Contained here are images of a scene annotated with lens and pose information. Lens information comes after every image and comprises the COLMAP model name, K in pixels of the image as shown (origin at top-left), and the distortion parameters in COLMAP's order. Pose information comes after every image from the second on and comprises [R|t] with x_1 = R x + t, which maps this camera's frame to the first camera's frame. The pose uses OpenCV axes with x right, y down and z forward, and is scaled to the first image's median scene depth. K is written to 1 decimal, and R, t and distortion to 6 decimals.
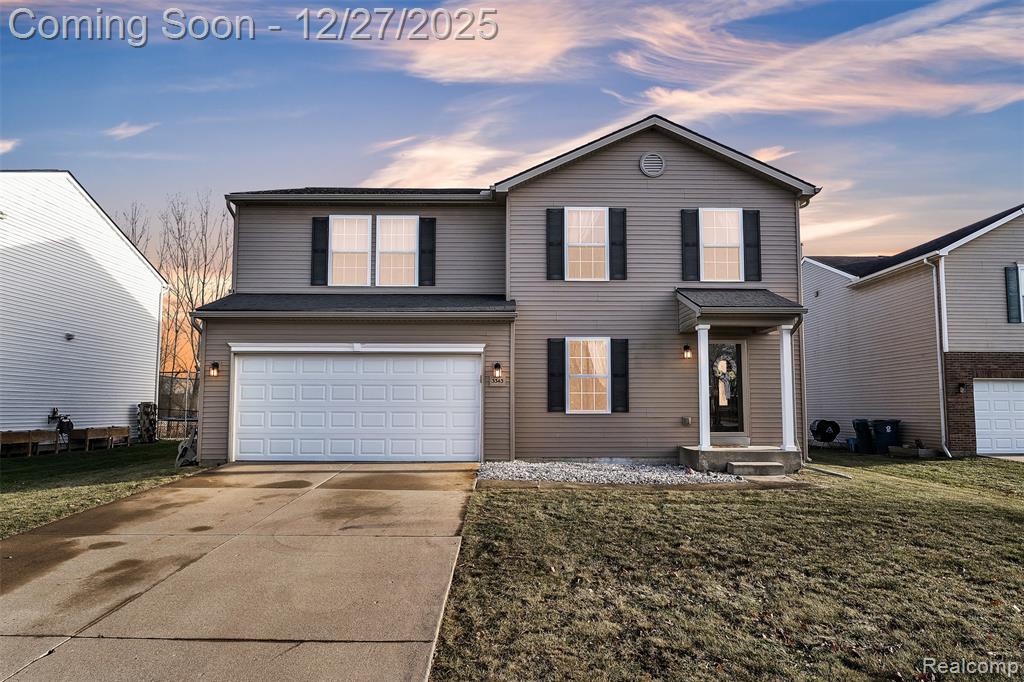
lens RADIAL K [[586.6, 0, 507.9], [0, 586.6, 374.9], [0, 0, 1]] dist [-0.006372, -0.000789]
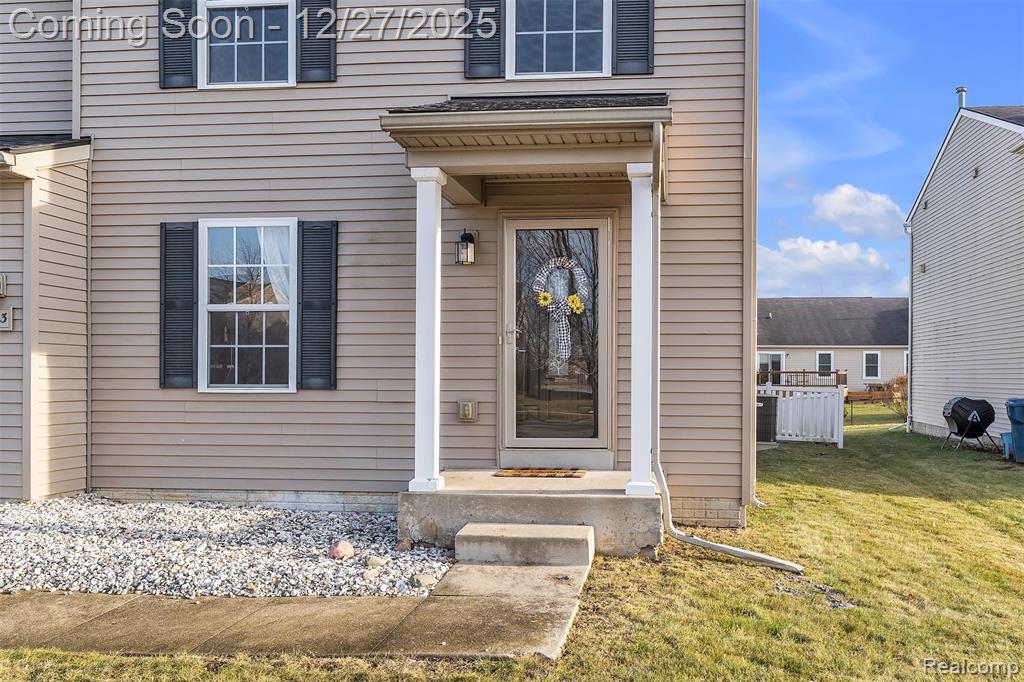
lens RADIAL K [[738.4, 0, 597.5], [0, 738.4, 379.8], [0, 0, 1]] dist [0.002471, -0.000277]
pose [[0.995130, 0.004644, -0.098464, 0.448831], [0.002212, 0.997586, 0.069407, 0.018237], [0.098548, -0.069286, 0.992717, 0.467929]]
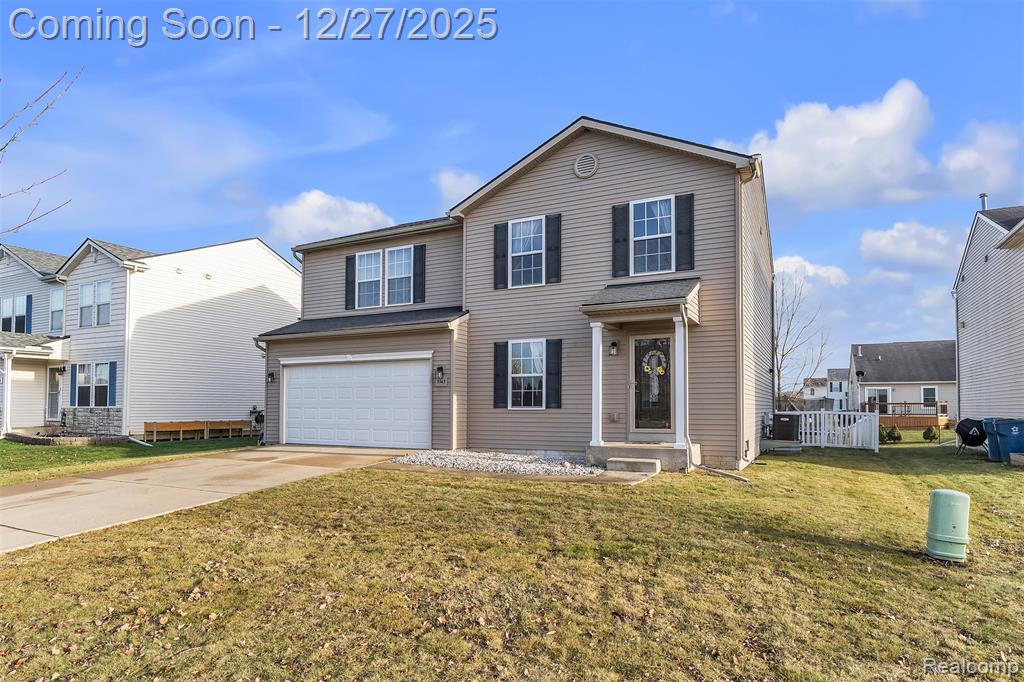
lens RADIAL K [[583.5, 0, 517.3], [0, 583.5, 393.8], [0, 0, 1]] dist [-0.001706, 0.000892]
pose [[0.886691, -0.010427, -0.462245, 0.615854], [0.028110, 0.999112, 0.031385, 0.002252], [0.461507, -0.040822, 0.886197, 0.031239]]
